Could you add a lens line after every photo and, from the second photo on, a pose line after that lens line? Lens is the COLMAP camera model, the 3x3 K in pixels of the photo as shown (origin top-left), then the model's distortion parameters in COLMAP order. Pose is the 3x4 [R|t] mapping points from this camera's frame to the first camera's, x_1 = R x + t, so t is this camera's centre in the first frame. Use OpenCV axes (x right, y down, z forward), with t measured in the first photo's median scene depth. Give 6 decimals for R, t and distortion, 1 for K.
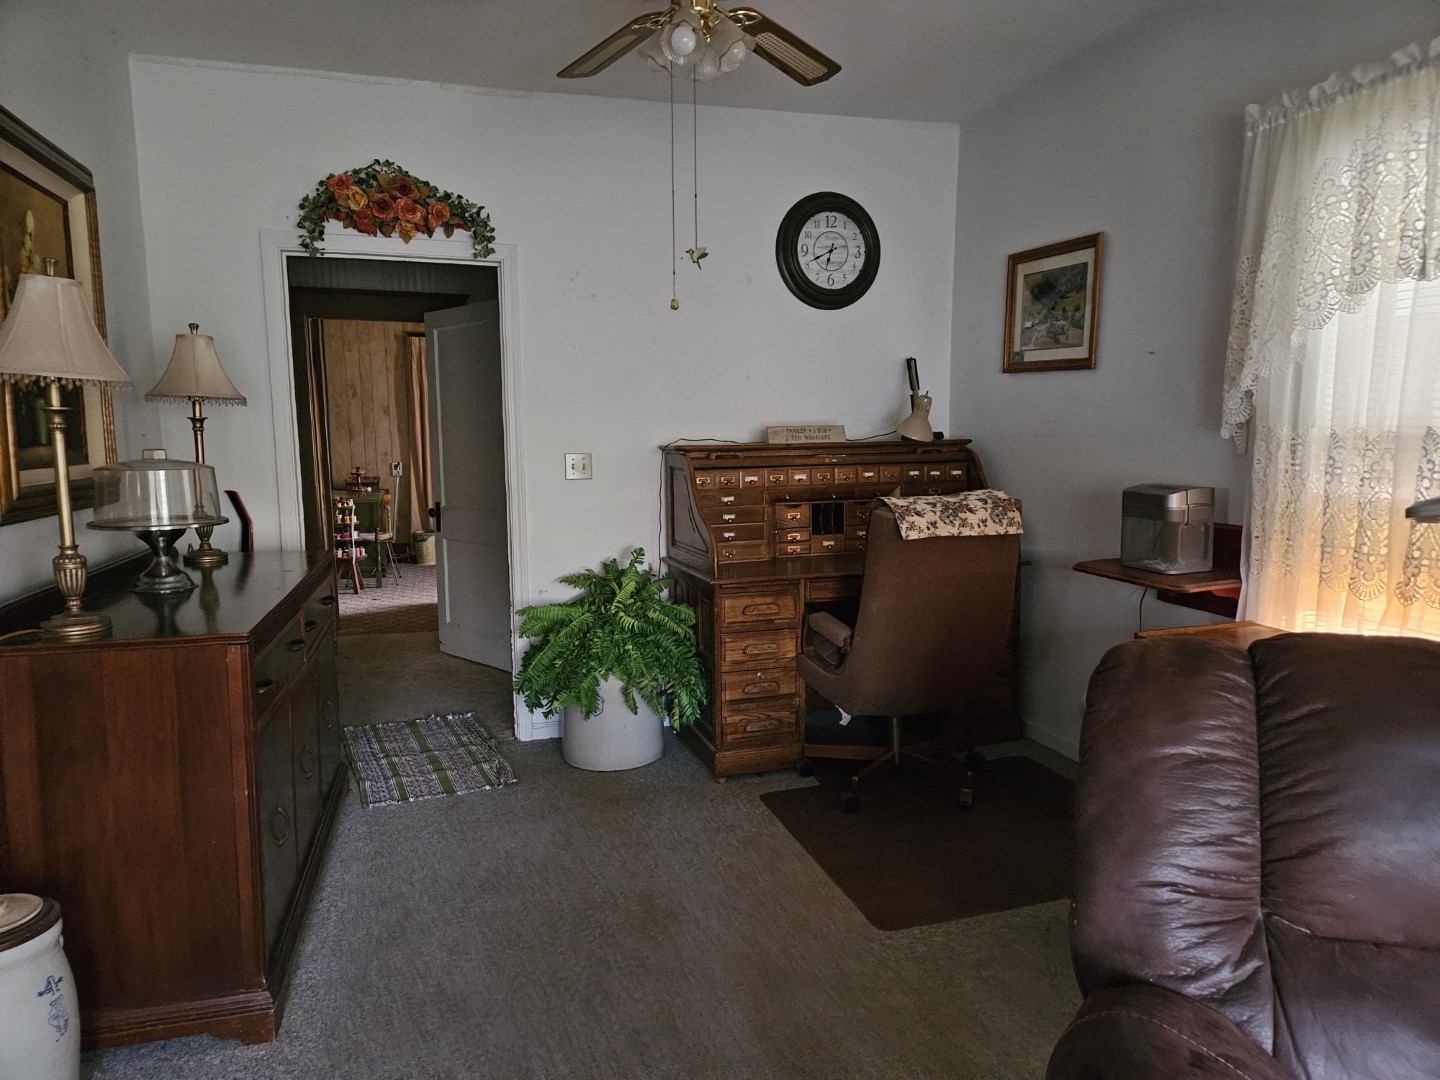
lens RADIAL K [[934.7, 0, 720.6], [0, 934.7, 542.5], [0, 0, 1]] dist [0.003673, -0.002123]
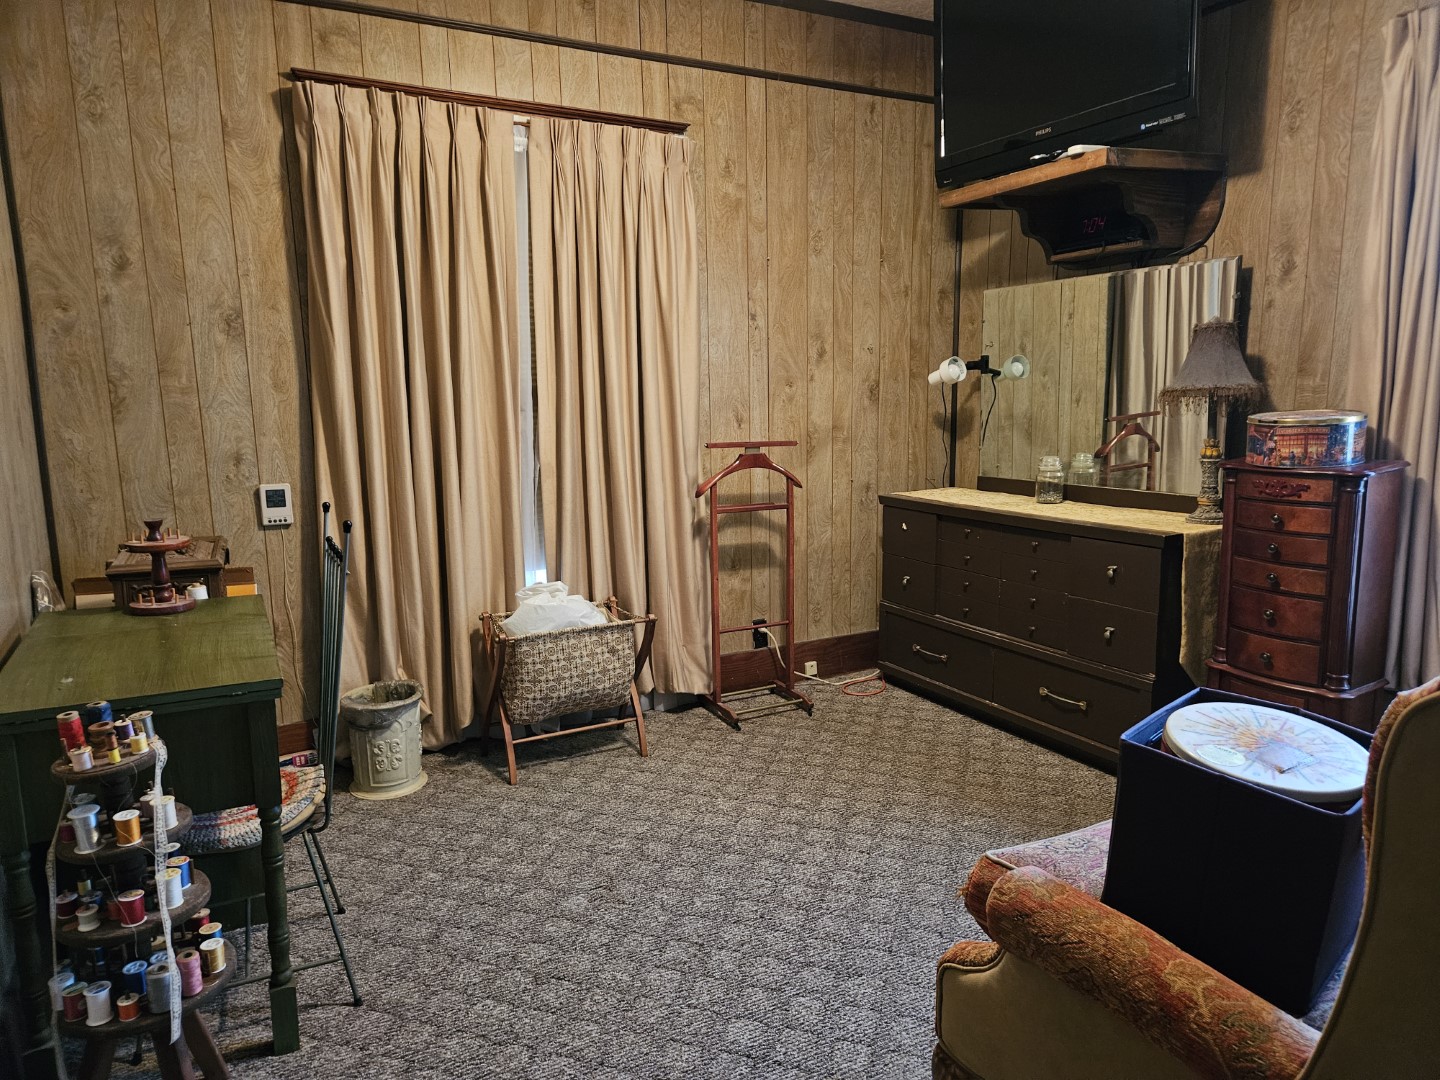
lens RADIAL K [[934.7, 0, 720.2], [0, 934.7, 537.7], [0, 0, 1]] dist [0.003673, -0.002123]
pose [[0.978172, -0.023939, 0.206412, -0.264641], [0.014623, 0.998810, 0.046537, -0.080514], [-0.207280, -0.042503, 0.977358, 0.655087]]
